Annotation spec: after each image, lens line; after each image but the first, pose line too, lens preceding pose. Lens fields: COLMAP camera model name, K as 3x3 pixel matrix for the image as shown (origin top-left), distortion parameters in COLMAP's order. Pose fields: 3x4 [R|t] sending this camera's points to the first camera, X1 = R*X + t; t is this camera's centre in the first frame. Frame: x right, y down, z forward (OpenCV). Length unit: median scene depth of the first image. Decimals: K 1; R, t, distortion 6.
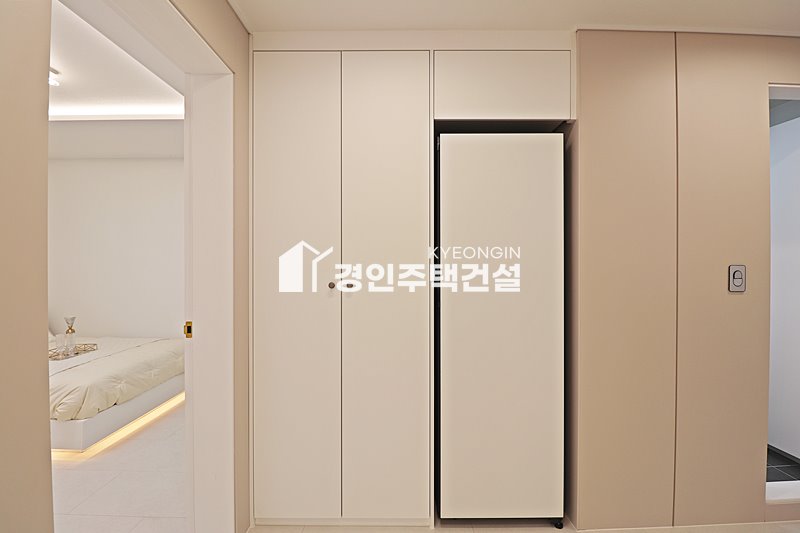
lens RADIAL K [[369.1, 0, 397.5], [0, 369.1, 262.6], [0, 0, 1]] dist [-0.002030, -0.010554]
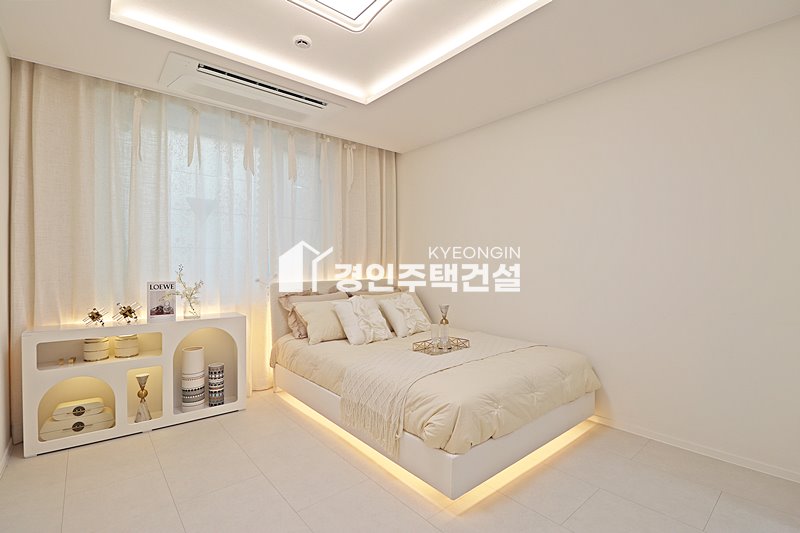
lens RADIAL K [[369.1, 0, 397.0], [0, 369.1, 264.5], [0, 0, 1]] dist [-0.002030, -0.010554]
pose [[0.640341, -0.001633, -0.768089, -0.348561], [-0.003054, 0.999984, -0.004672, 0.067606], [0.768085, 0.005338, 0.640326, 0.417238]]
